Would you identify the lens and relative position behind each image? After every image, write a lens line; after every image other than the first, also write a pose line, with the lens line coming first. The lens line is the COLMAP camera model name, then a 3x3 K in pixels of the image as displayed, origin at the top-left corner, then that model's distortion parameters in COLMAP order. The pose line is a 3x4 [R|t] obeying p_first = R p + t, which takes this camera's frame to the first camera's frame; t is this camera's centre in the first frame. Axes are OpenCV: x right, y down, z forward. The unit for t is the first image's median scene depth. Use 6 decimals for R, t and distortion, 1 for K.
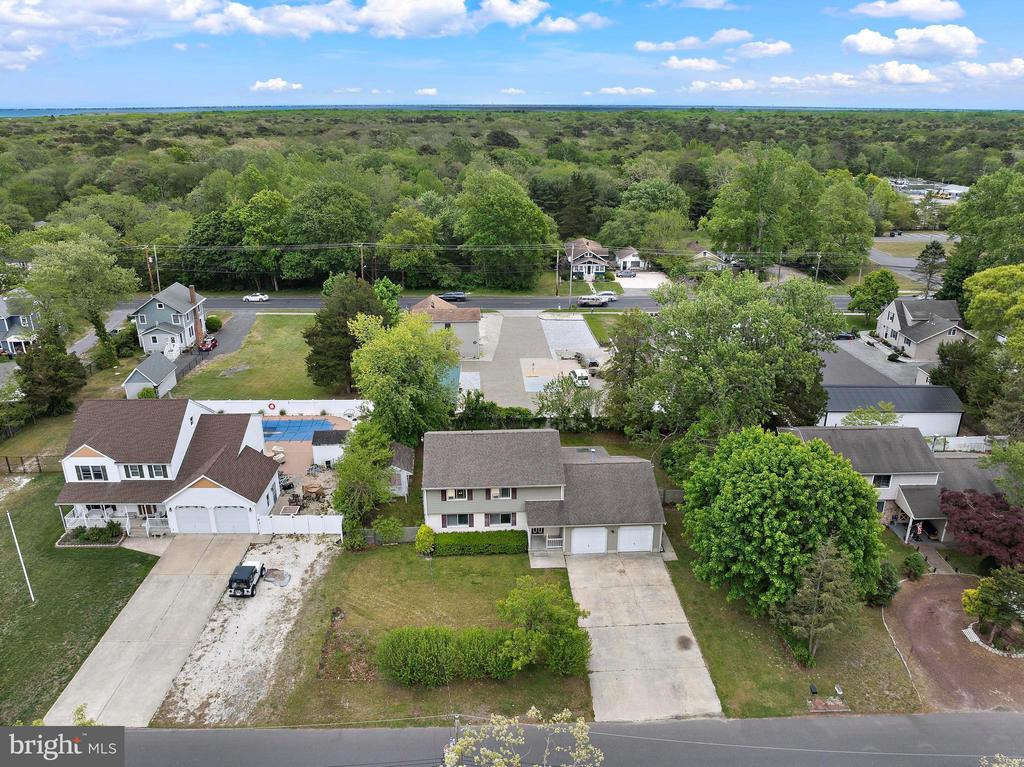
lens RADIAL K [[728.4, 0, 512.0], [0, 728.4, 383.5], [0, 0, 1]] dist [-0.040757, 0.002332]
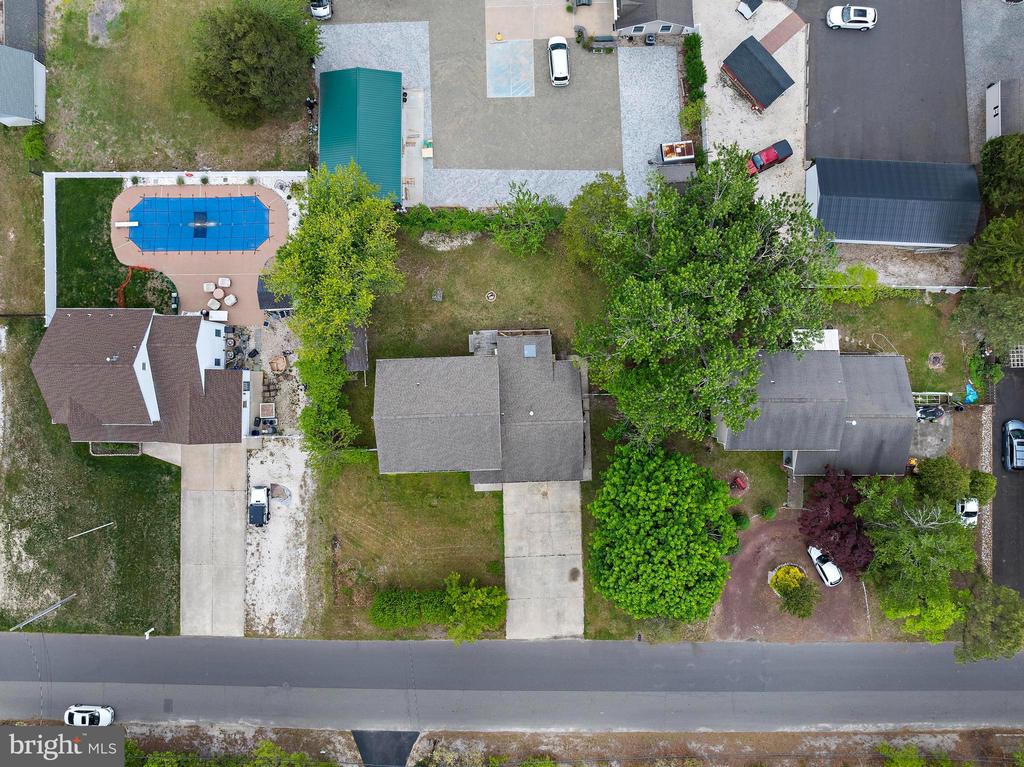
lens RADIAL K [[728.4, 0, 512.0], [0, 728.4, 383.5], [0, 0, 1]] dist [-0.040757, 0.002332]
pose [[0.999782, 0.020584, -0.003491, 0.093736], [-0.004738, 0.386545, 0.922258, -1.015866], [0.020333, -0.922041, 0.386559, 0.682229]]
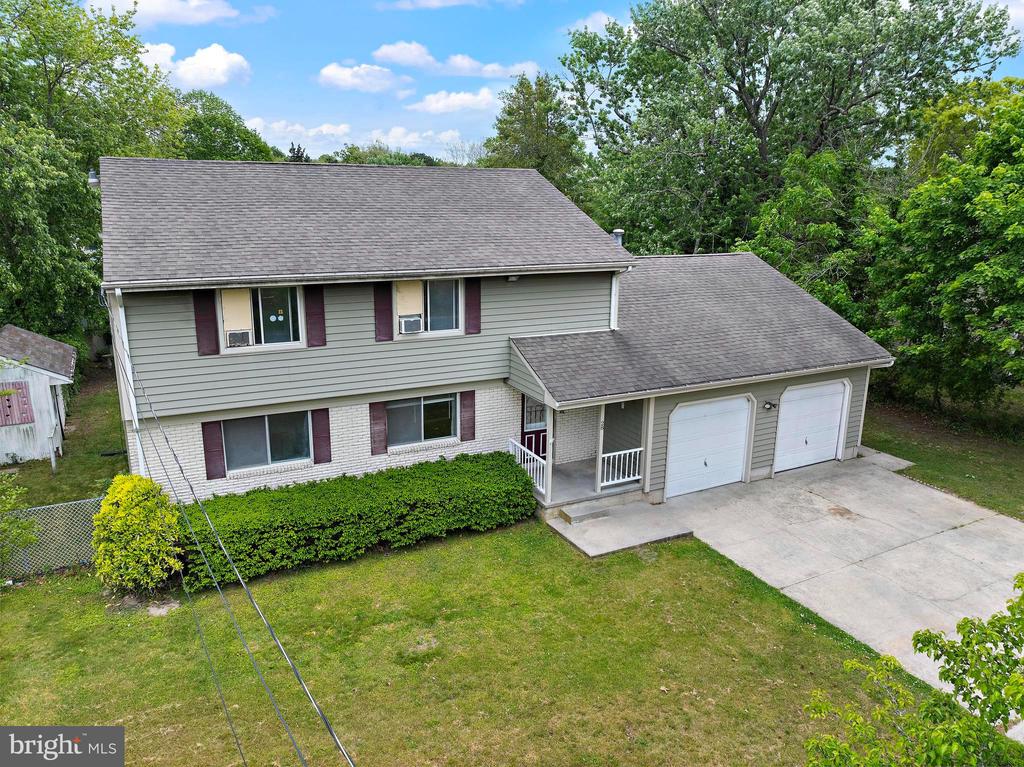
lens RADIAL K [[728.4, 0, 512.0], [0, 728.4, 383.5], [0, 0, 1]] dist [-0.040757, 0.002332]
pose [[0.912930, -0.093061, 0.397364, -0.100832], [0.136324, 0.987266, -0.081985, 0.210536], [-0.384674, 0.129017, 0.913991, 0.762764]]
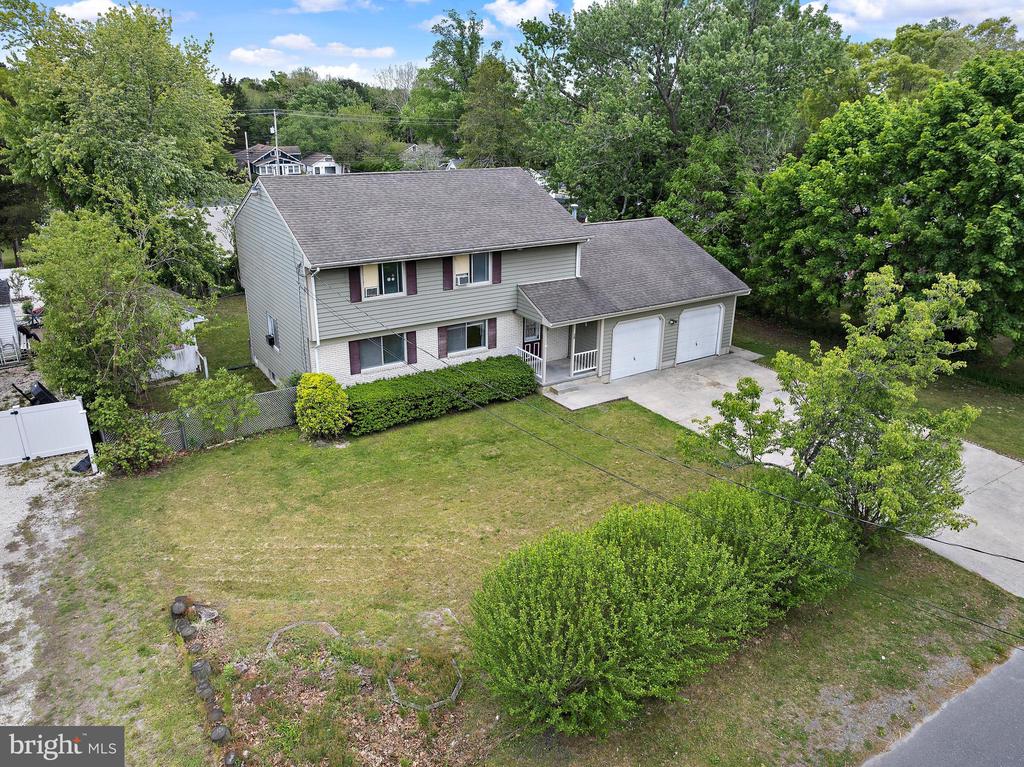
lens RADIAL K [[728.1, 0, 512.0], [0, 728.1, 383.5], [0, 0, 1]] dist [-0.029801, -0.001737]
pose [[0.864580, -0.168750, 0.473313, -0.229657], [0.170692, 0.984543, 0.039223, 0.213060], [-0.472616, 0.046879, 0.880021, 0.604395]]
